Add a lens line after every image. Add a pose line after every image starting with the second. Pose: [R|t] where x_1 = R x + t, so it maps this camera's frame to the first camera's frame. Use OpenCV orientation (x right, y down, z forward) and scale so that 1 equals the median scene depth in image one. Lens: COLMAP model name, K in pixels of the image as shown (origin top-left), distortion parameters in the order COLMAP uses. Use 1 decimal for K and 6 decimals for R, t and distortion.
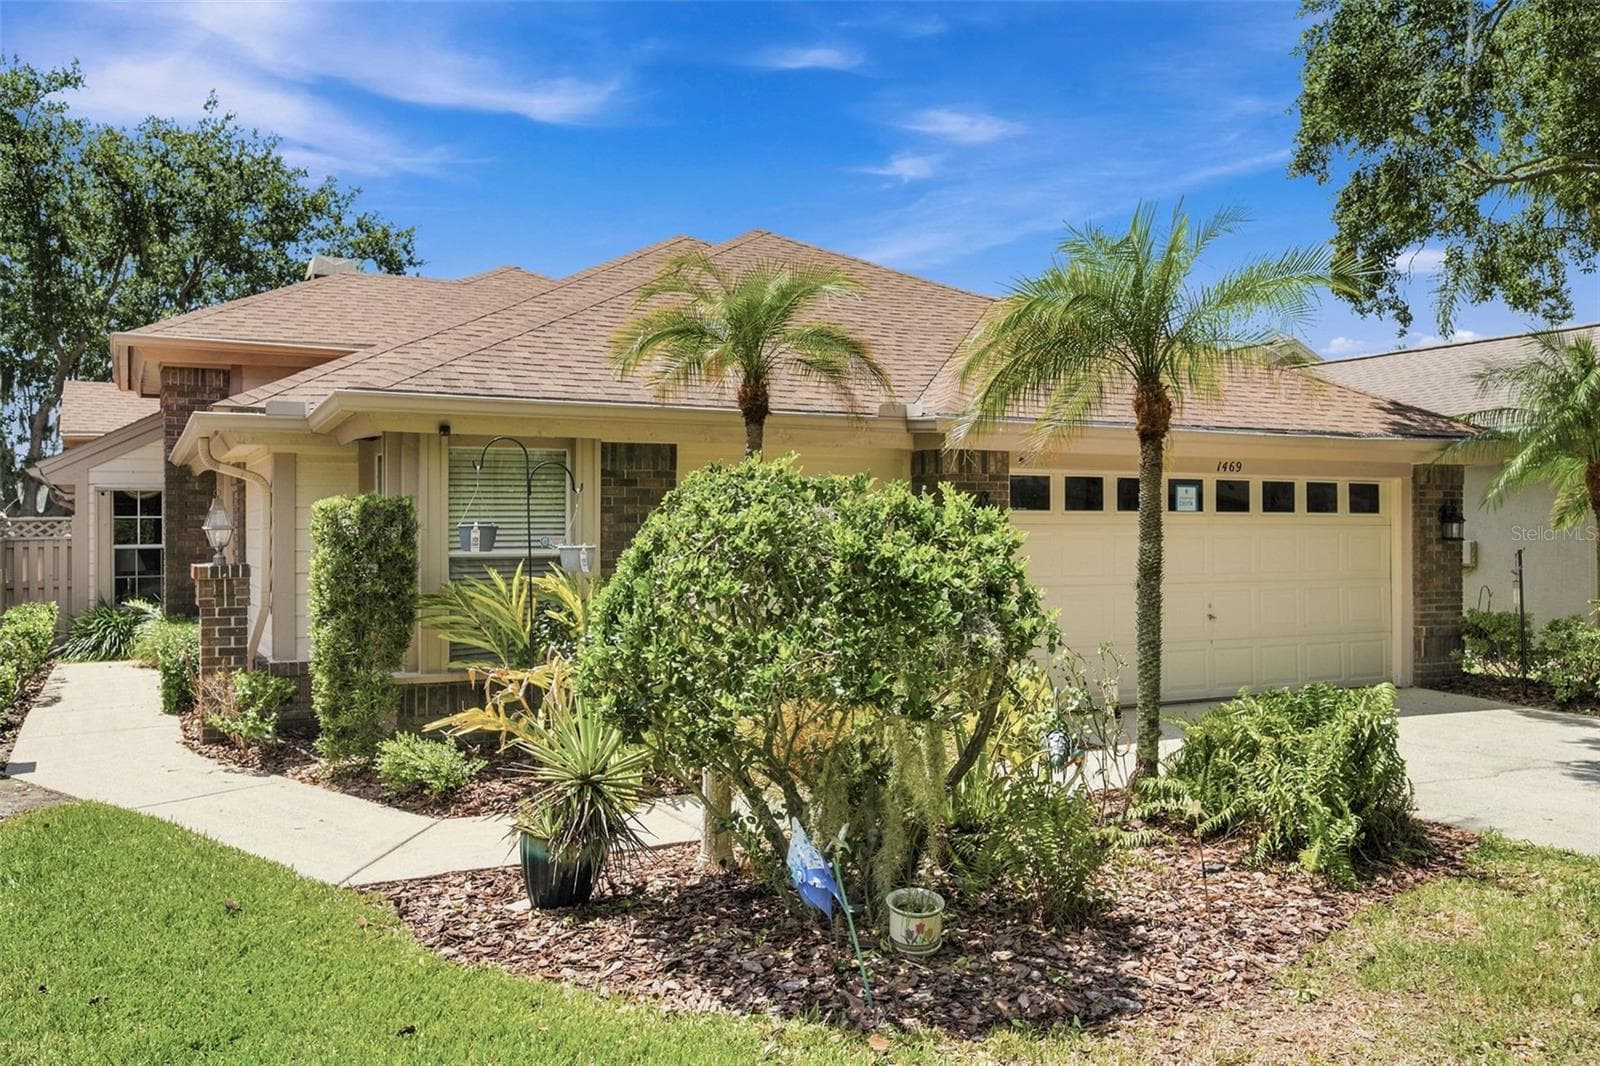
lens RADIAL K [[1318.5, 0, 797.9], [0, 1318.5, 496.9], [0, 0, 1]] dist [-0.007535, -0.000508]
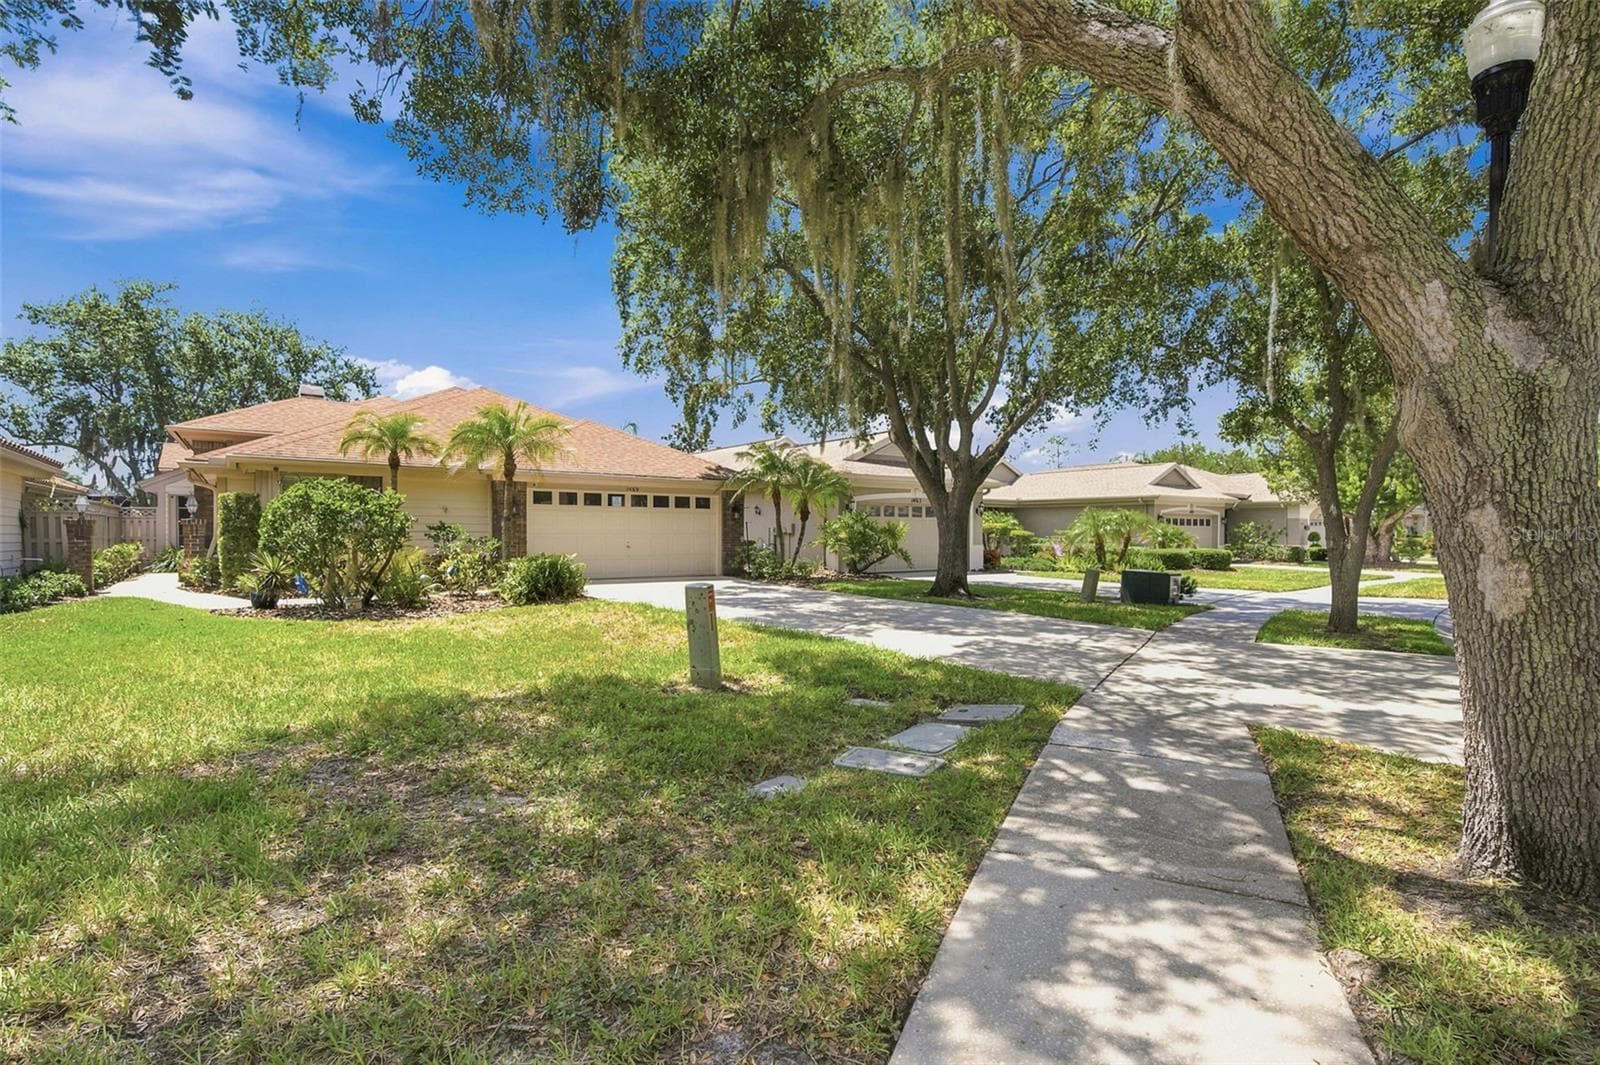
lens RADIAL K [[751.7, 0, 800.0], [0, 751.7, 532.5], [0, 0, 1]] dist [0.000771, 0.000059]
pose [[0.988125, 0.006169, 0.153526, 0.389332], [-0.009536, 0.999730, 0.021200, 0.025550], [-0.153354, -0.022412, 0.987917, -0.492099]]
